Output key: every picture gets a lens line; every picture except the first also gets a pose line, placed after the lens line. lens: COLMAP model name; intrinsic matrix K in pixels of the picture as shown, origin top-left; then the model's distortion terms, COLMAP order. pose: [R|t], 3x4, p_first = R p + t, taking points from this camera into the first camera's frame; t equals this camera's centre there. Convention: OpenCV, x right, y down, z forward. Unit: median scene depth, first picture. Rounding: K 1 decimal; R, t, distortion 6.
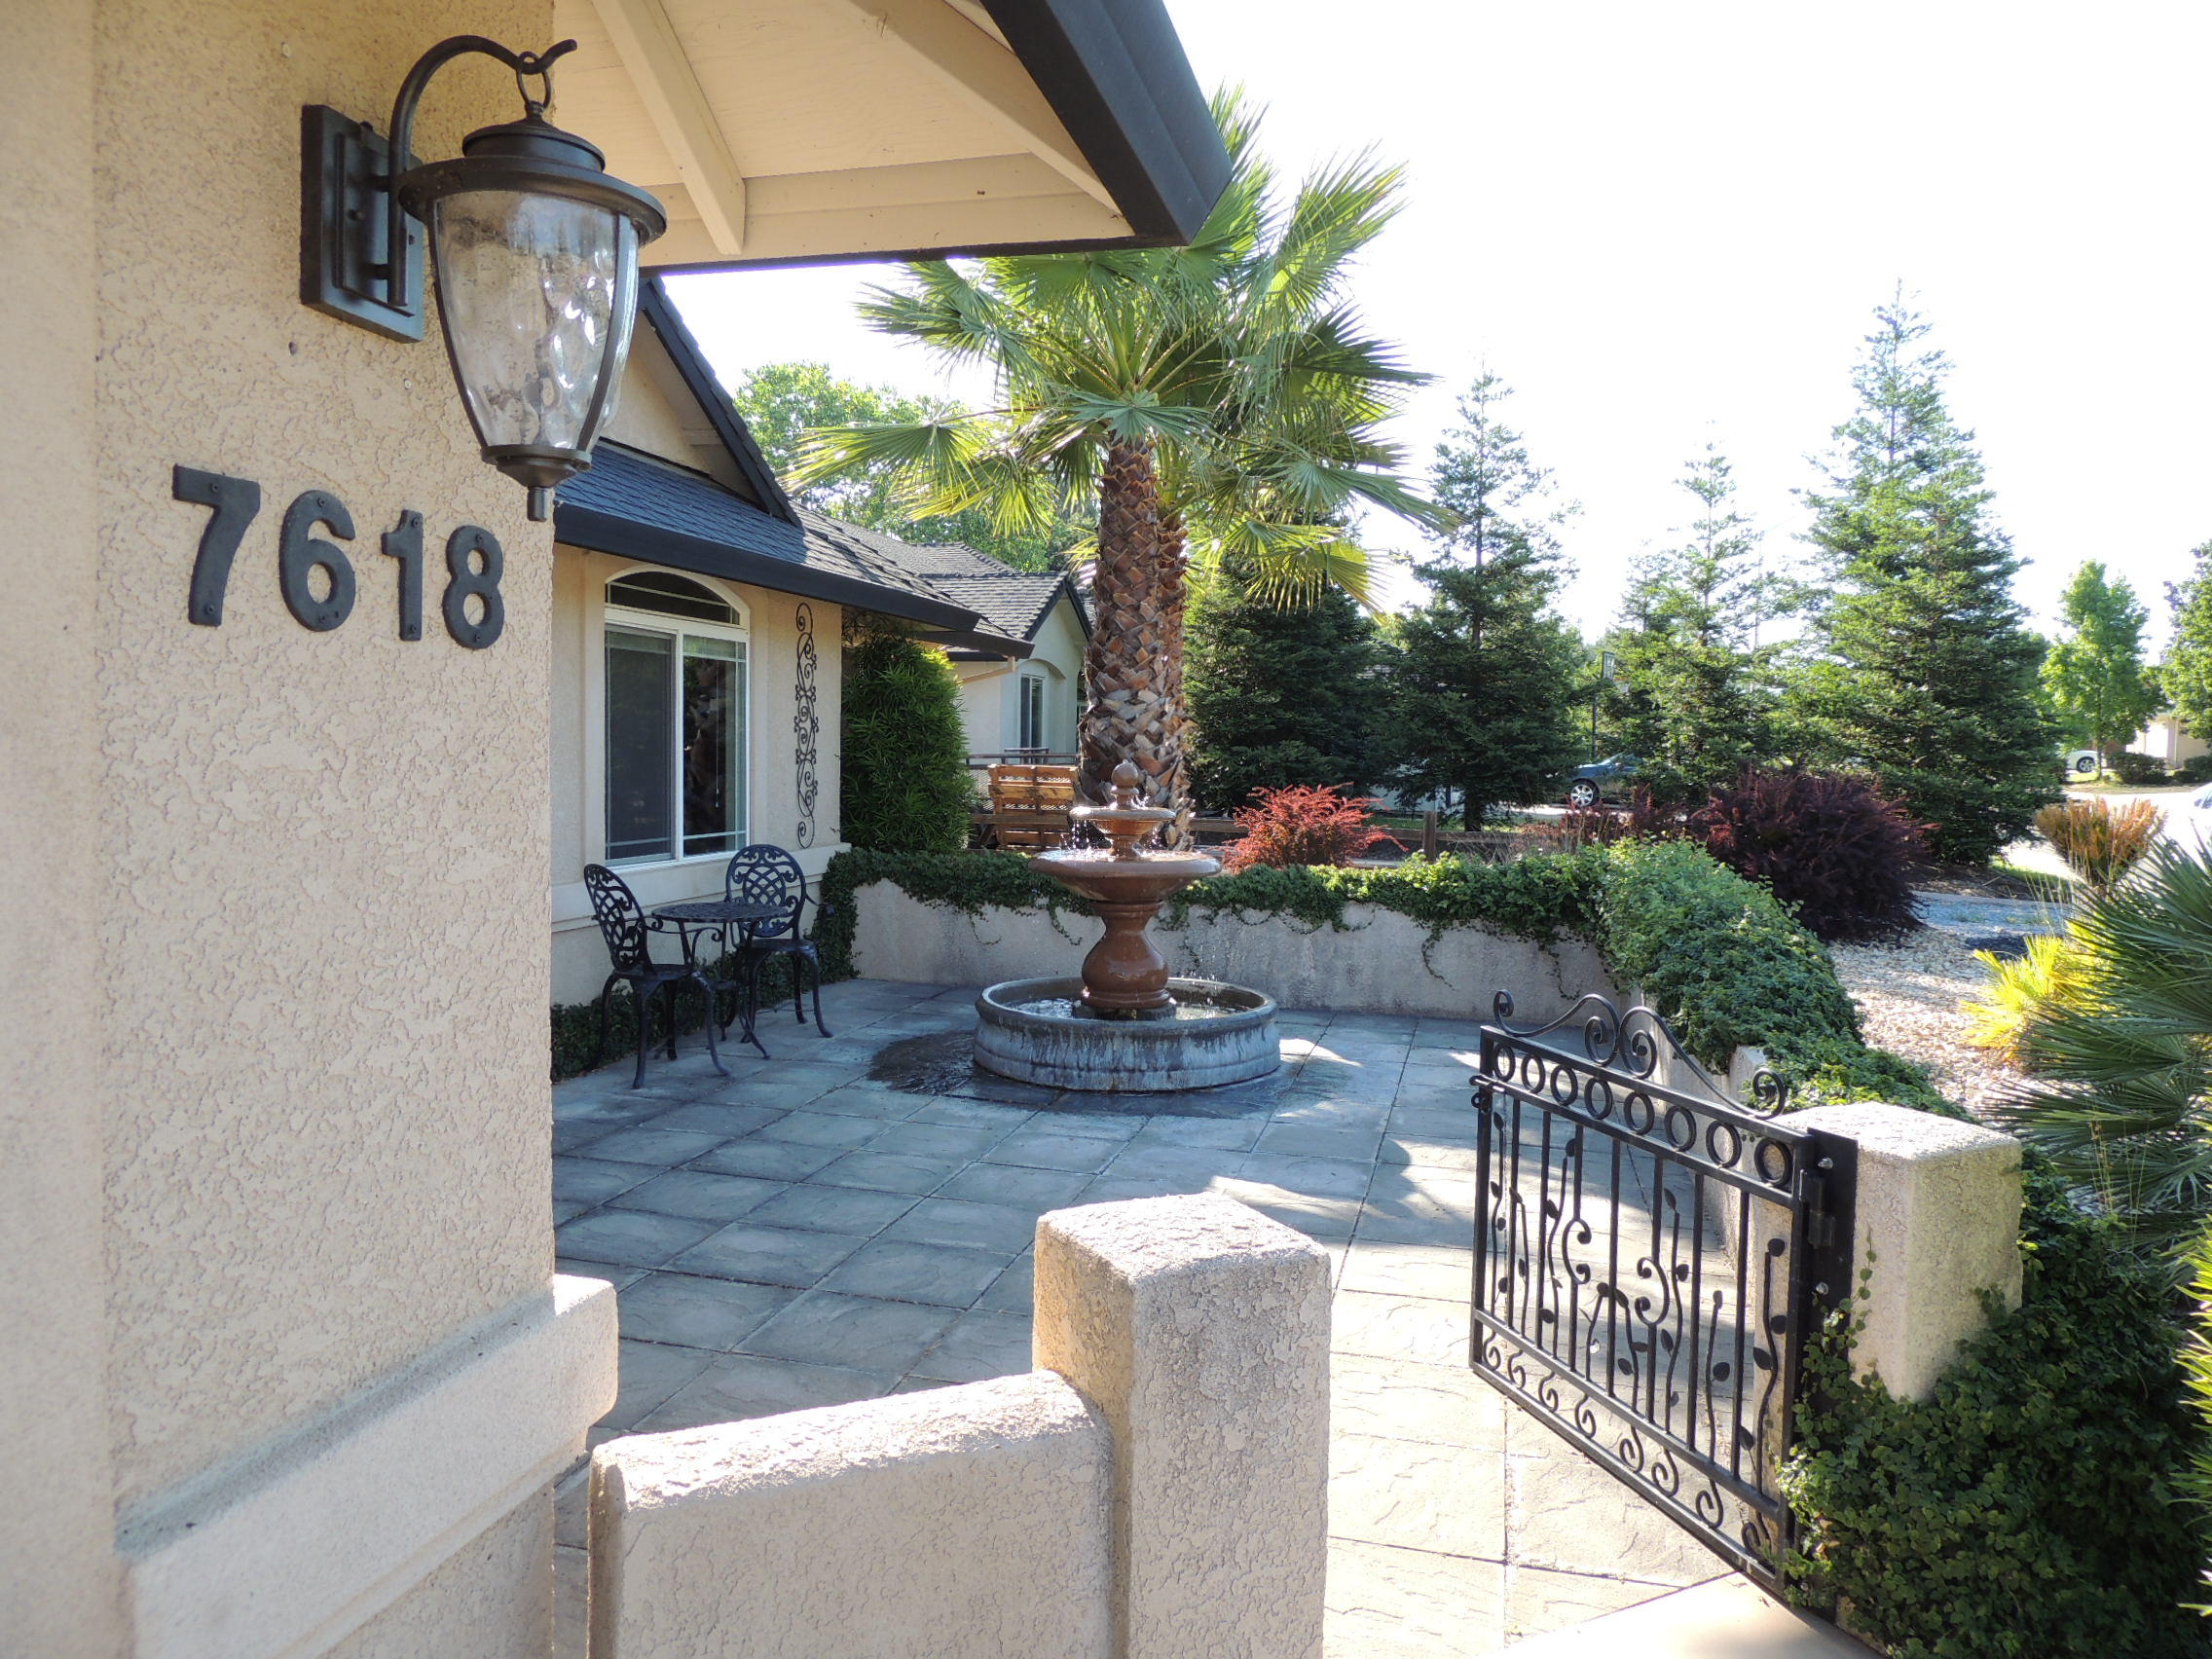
lens RADIAL K [[1581.3, 0, 1109.9], [0, 1581.3, 825.4], [0, 0, 1]] dist [-0.020733, 0.009103]
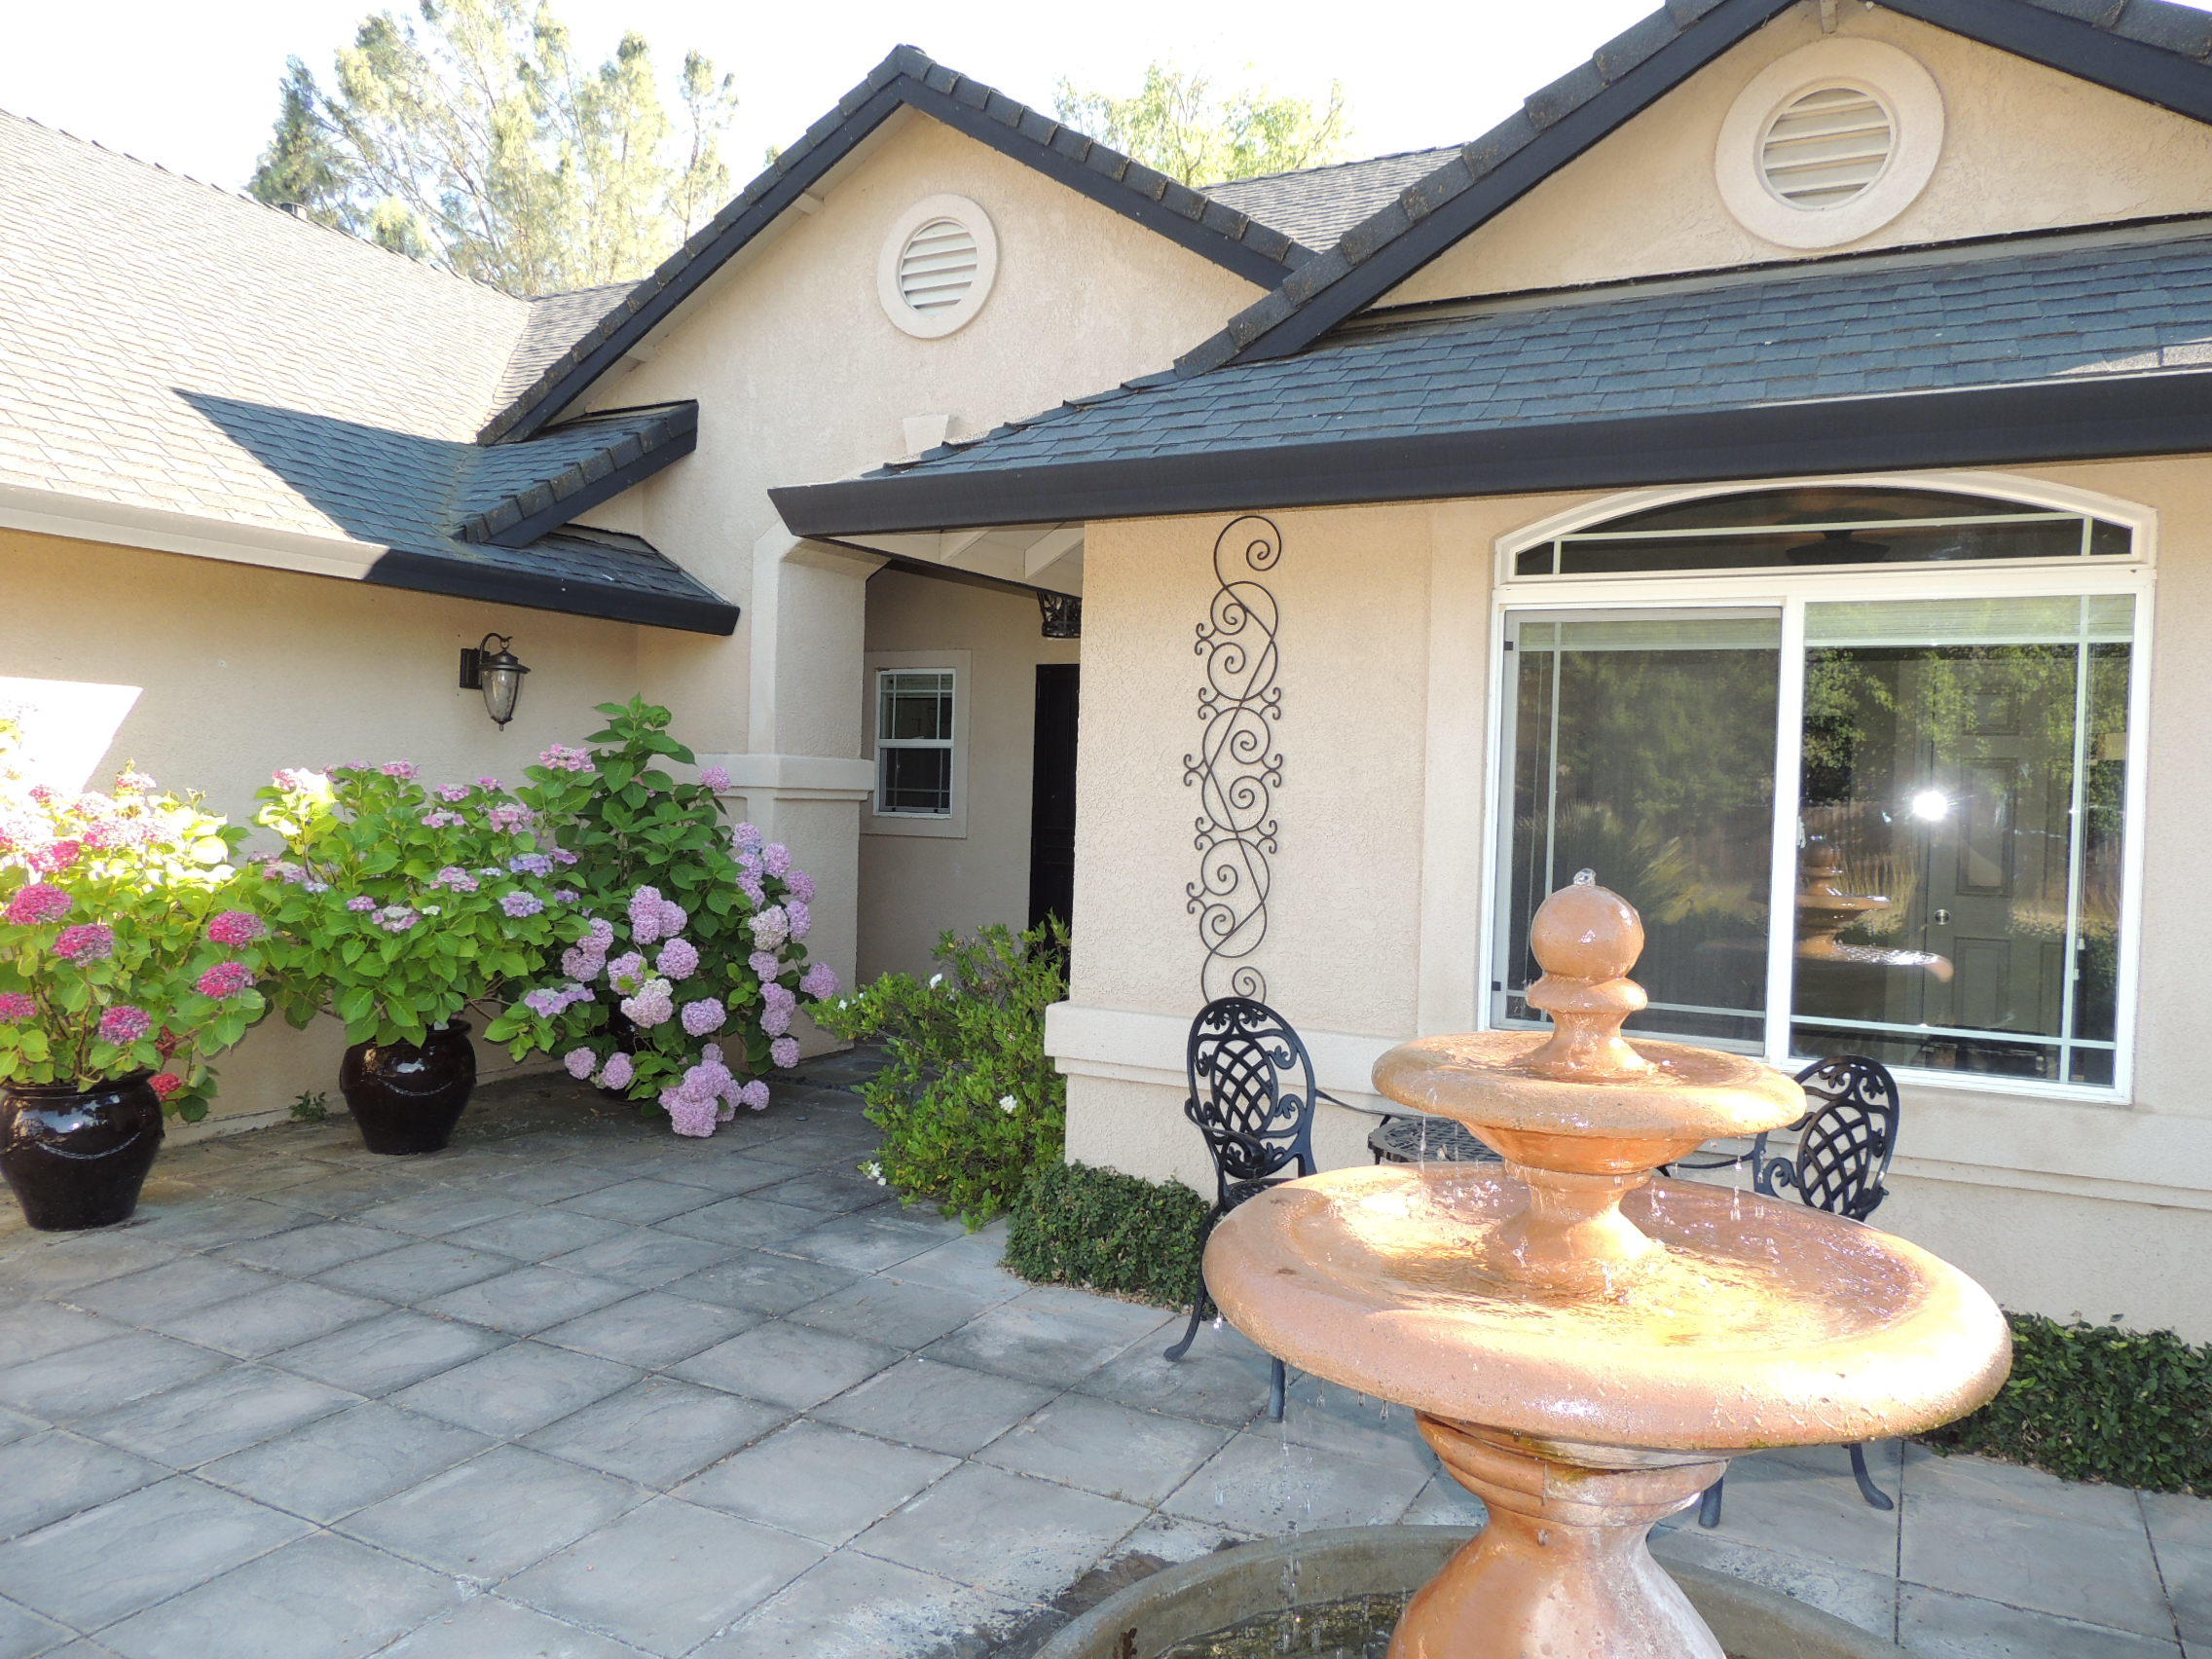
lens RADIAL K [[1581.3, 0, 1109.9], [0, 1581.3, 825.4], [0, 0, 1]] dist [-0.020733, 0.009103]
pose [[-0.239913, 0.000692, -0.970794, 0.361064], [-0.081681, 0.996439, 0.020896, -0.063521], [0.967352, 0.084309, -0.239003, 1.292181]]
